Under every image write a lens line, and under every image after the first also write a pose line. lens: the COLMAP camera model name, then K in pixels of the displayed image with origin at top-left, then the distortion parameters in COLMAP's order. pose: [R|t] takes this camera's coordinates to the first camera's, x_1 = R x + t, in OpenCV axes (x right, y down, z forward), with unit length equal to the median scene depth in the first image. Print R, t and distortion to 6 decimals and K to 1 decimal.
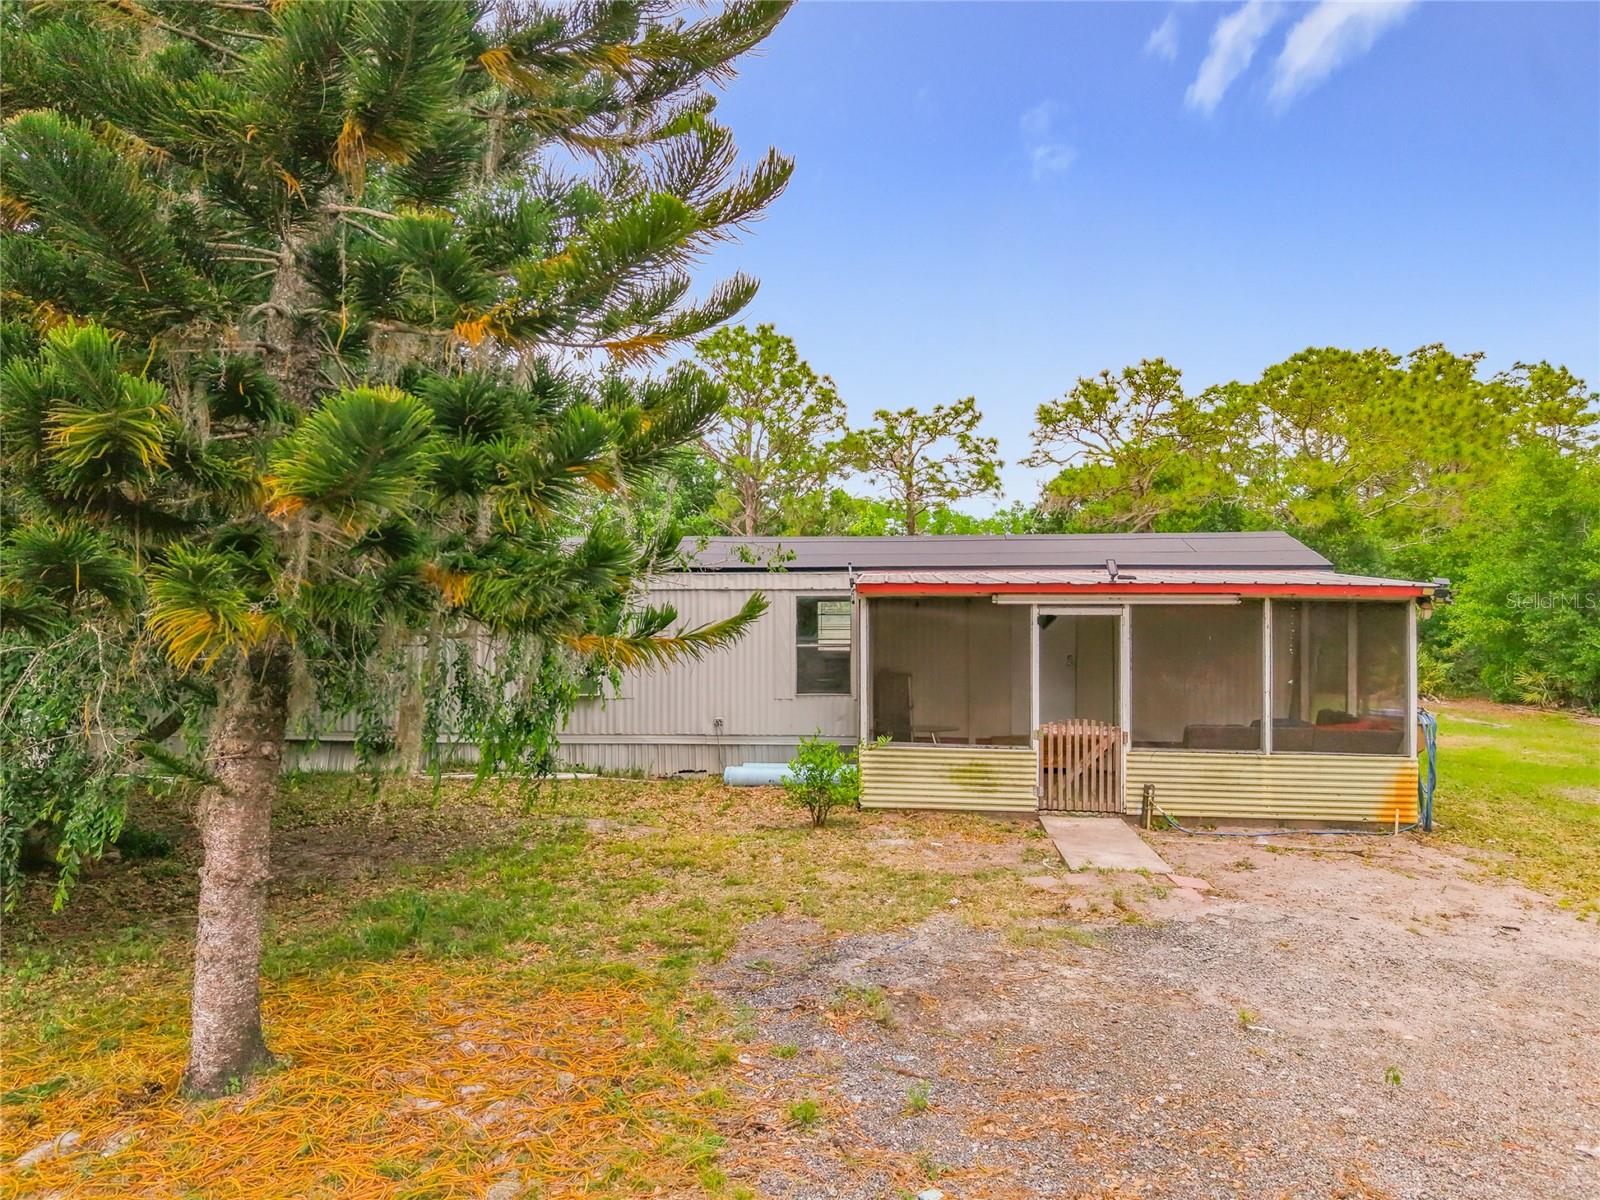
lens RADIAL K [[1221.5, 0, 751.8], [0, 1221.5, 599.1], [0, 0, 1]] dist [0.044423, -0.070102]
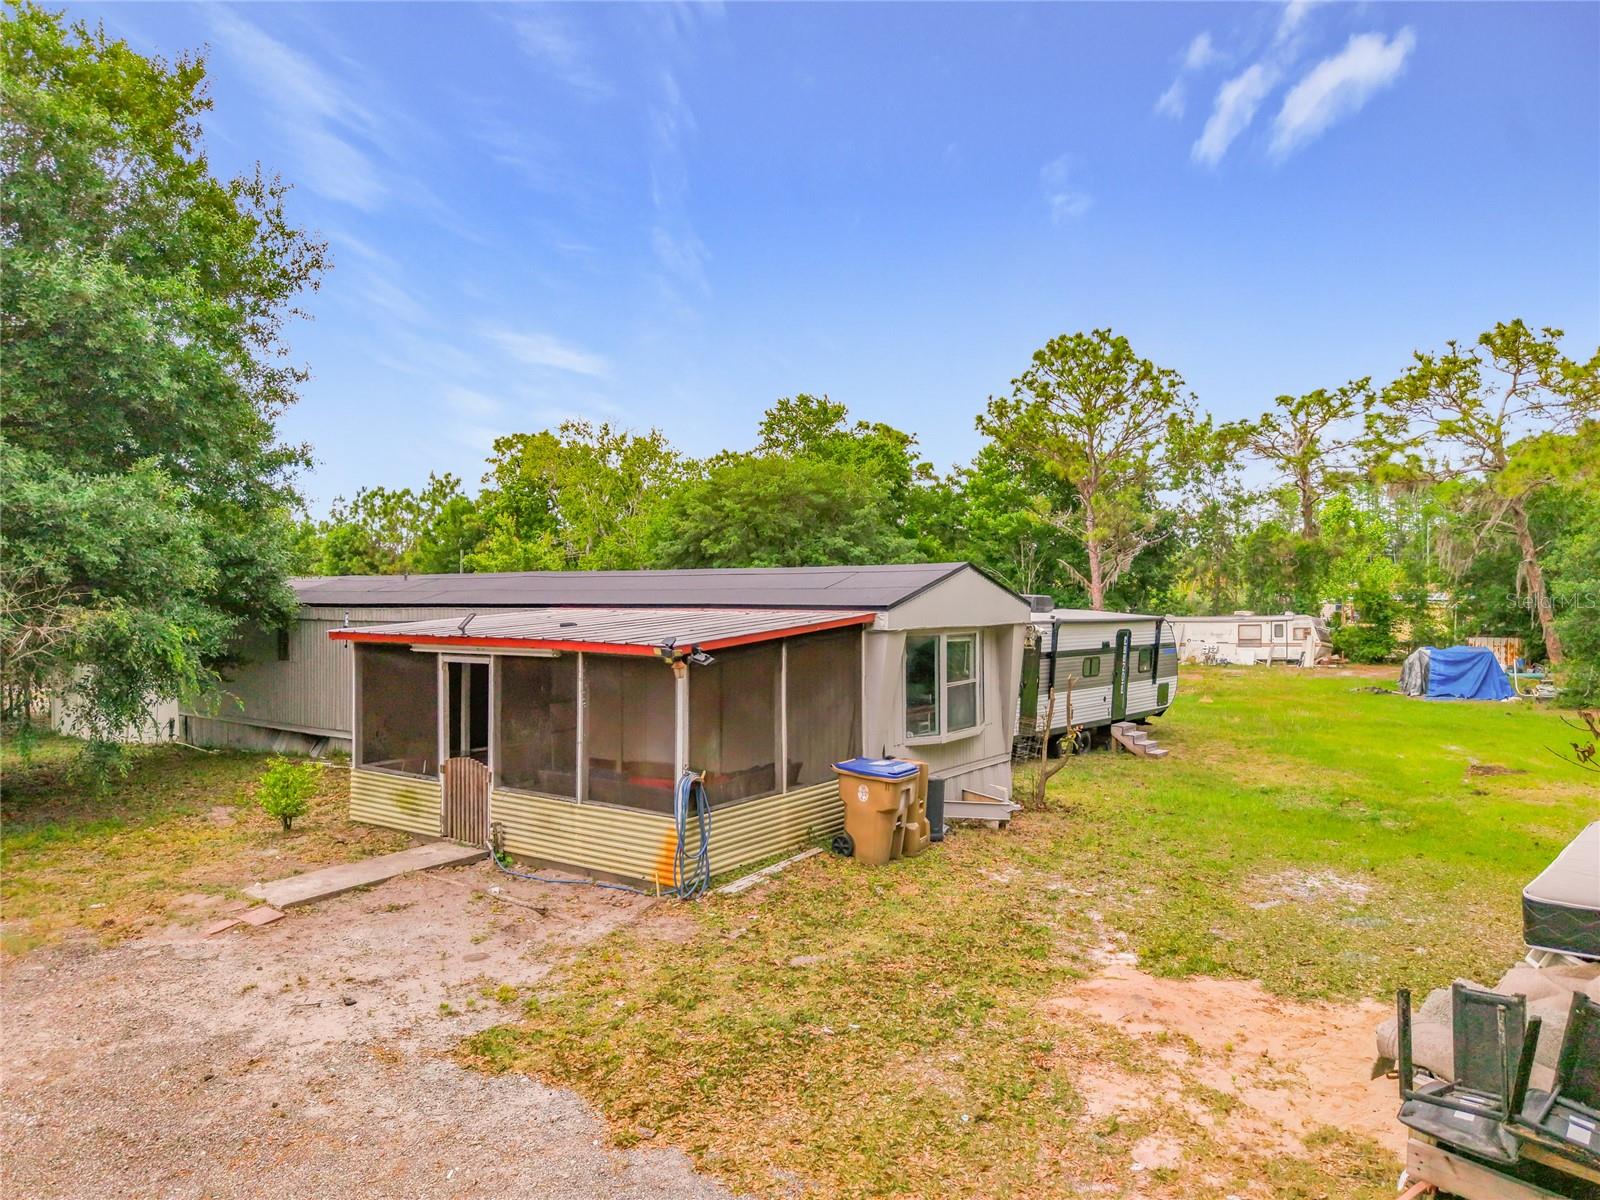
lens RADIAL K [[1097.4, 0, 762.5], [0, 1097.4, 600.3], [0, 0, 1]] dist [0.007561, -0.002202]
pose [[0.872751, -0.003029, -0.488156, 1.320348], [0.008849, 0.999915, 0.009616, -0.066573], [0.488085, -0.012712, 0.872704, 0.370209]]
